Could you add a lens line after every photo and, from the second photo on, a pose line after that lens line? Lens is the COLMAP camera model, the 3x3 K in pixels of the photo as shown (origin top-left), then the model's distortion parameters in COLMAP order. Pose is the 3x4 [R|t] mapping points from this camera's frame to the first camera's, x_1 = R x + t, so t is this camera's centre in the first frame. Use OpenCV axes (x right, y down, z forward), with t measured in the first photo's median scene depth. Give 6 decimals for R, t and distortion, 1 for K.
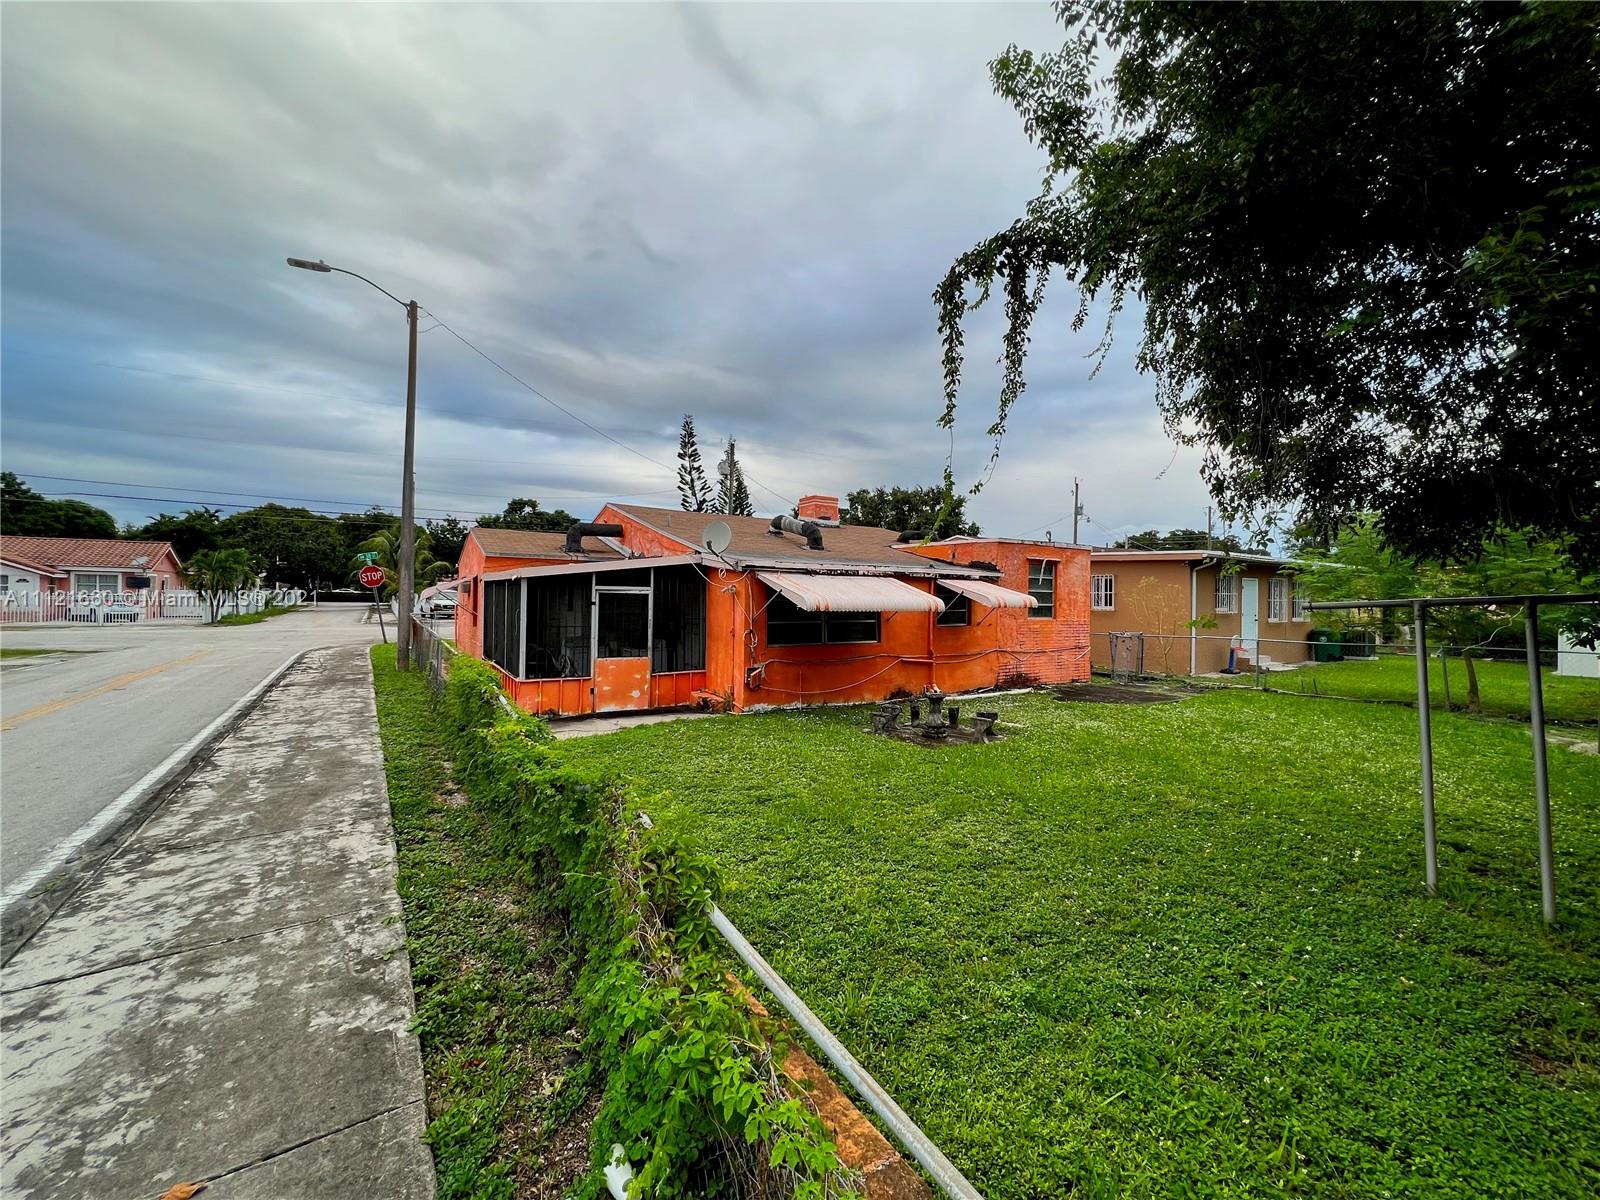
lens RADIAL K [[637.8, 0, 799.0], [0, 637.8, 596.2], [0, 0, 1]] dist [-0.001096, 0.000025]
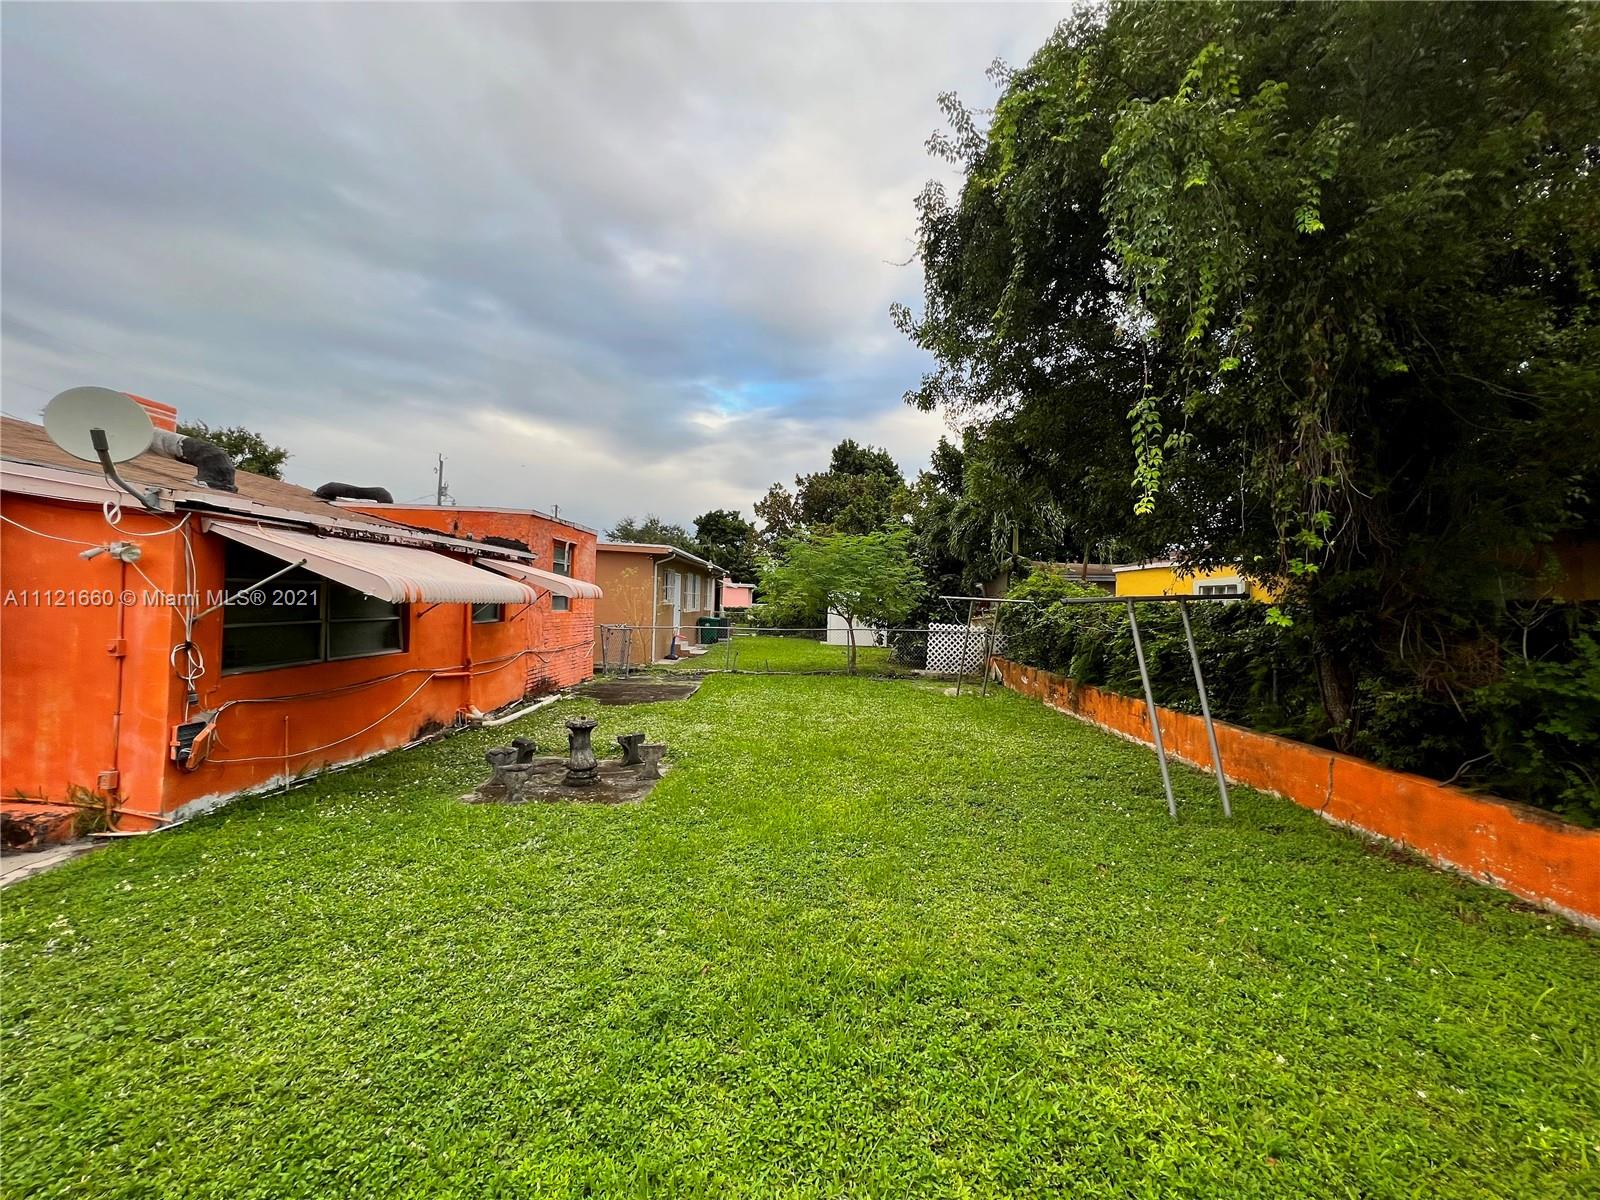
lens RADIAL K [[637.8, 0, 799.0], [0, 637.8, 596.2], [0, 0, 1]] dist [-0.001096, 0.000025]
pose [[0.552348, 0.010706, 0.833545, -0.209801], [-0.024026, 0.999707, 0.003081, 0.006709], [-0.833267, -0.021728, 0.552444, 0.363796]]
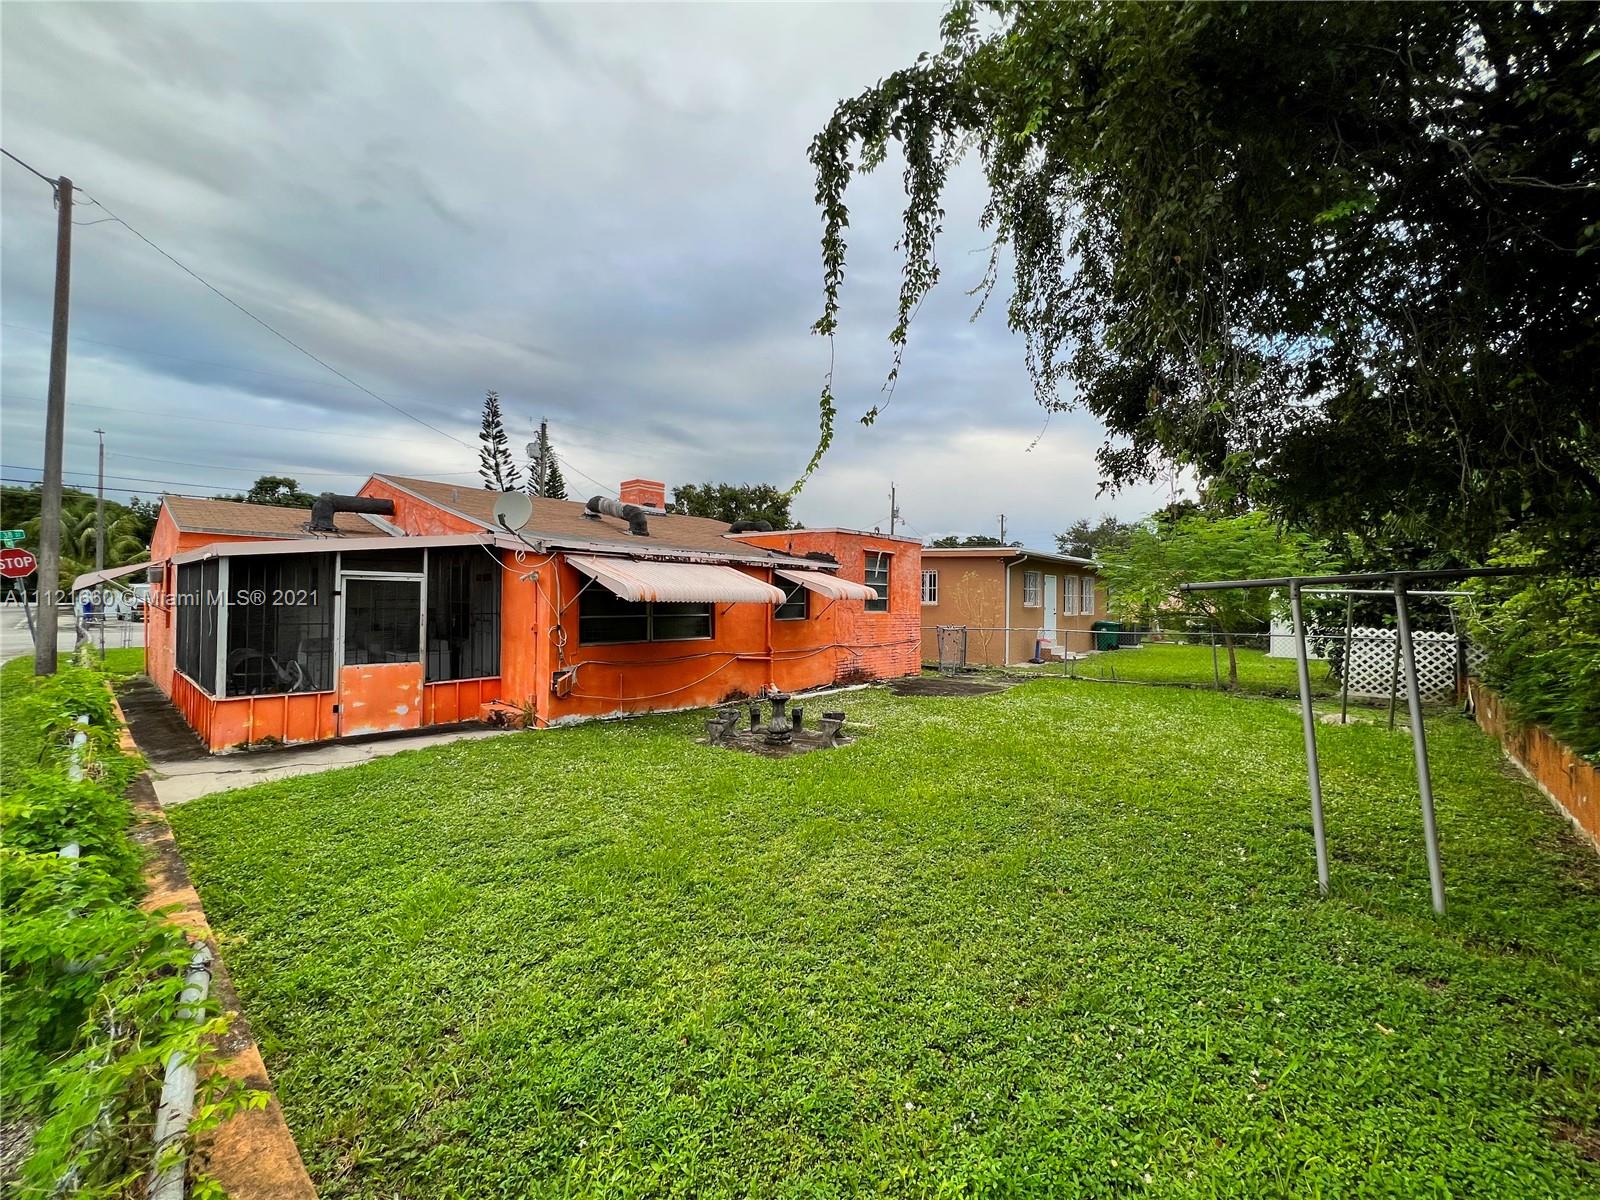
lens RADIAL K [[637.8, 0, 799.0], [0, 637.8, 596.2], [0, 0, 1]] dist [-0.001096, 0.000025]
pose [[0.963156, 0.000555, 0.268941, 0.002153], [-0.000698, 1.000000, 0.000437, 0.013931], [-0.268941, -0.000609, 0.963156, 0.121969]]
